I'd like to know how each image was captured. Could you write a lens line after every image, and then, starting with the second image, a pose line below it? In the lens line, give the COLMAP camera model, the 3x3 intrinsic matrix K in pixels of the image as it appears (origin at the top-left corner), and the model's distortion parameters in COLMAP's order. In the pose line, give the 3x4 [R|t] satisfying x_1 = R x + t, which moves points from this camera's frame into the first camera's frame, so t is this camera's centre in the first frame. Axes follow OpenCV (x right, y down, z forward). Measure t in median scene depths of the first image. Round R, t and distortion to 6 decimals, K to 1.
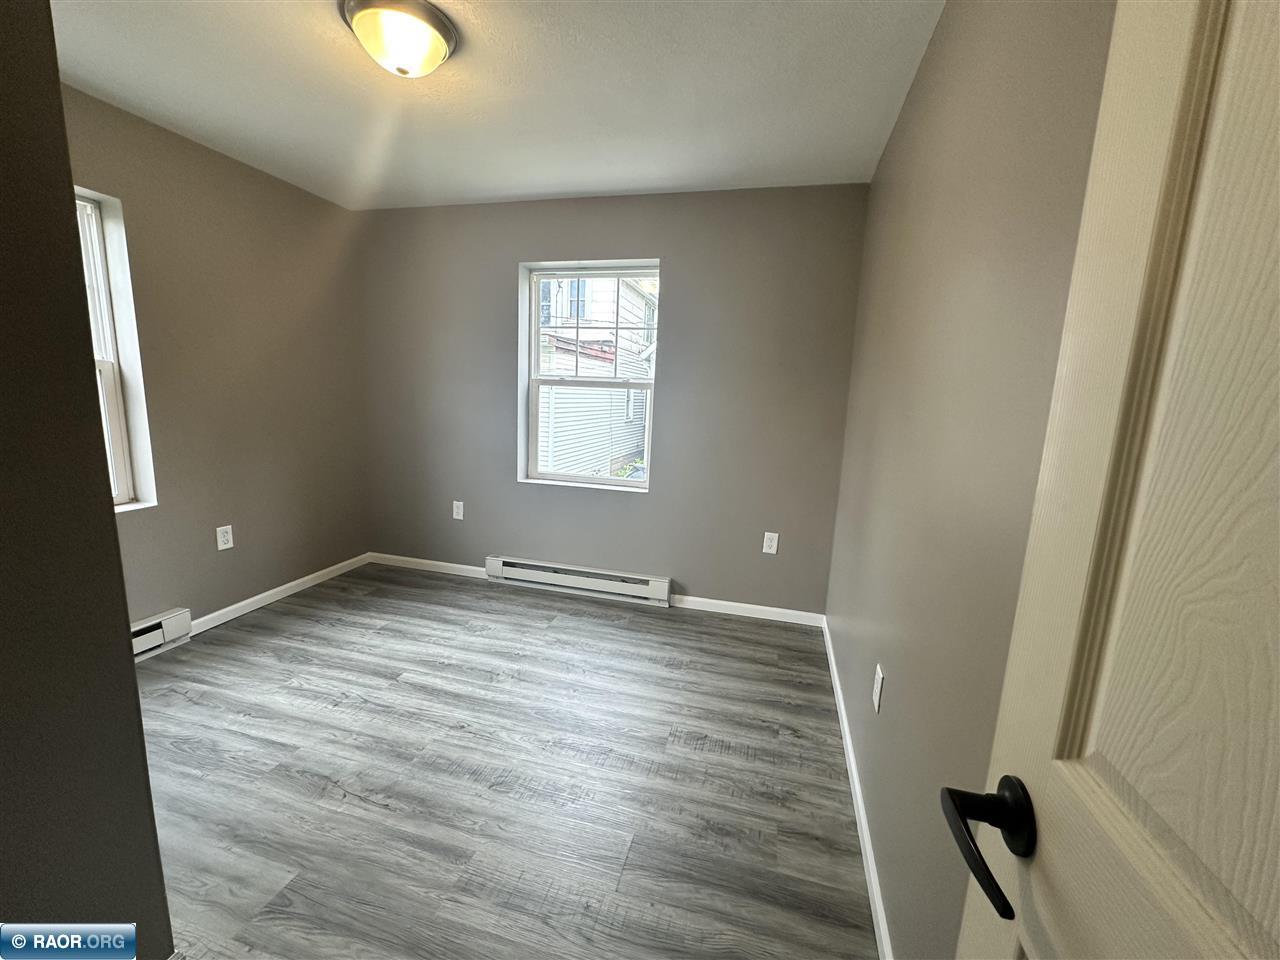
lens RADIAL K [[510.5, 0, 641.2], [0, 510.5, 475.3], [0, 0, 1]] dist [-0.002608, -0.000264]
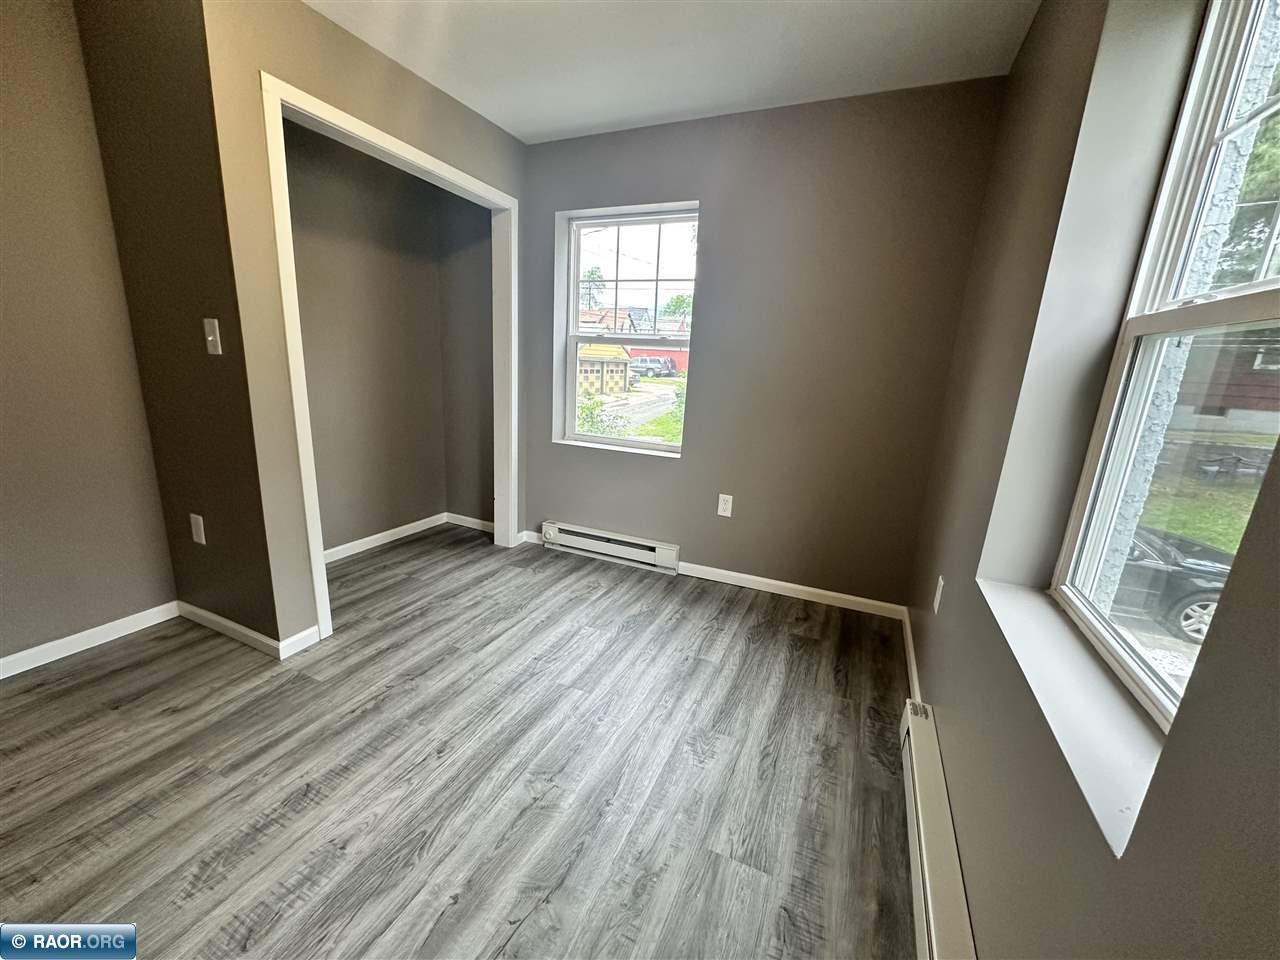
lens RADIAL K [[510.5, 0, 641.5], [0, 510.5, 485.7], [0, 0, 1]] dist [-0.002608, -0.000264]
pose [[-0.159048, 0.191988, -0.968424, 0.218485], [-0.213811, 0.950932, 0.223636, -0.113697], [0.963841, 0.242628, -0.110194, 0.940991]]
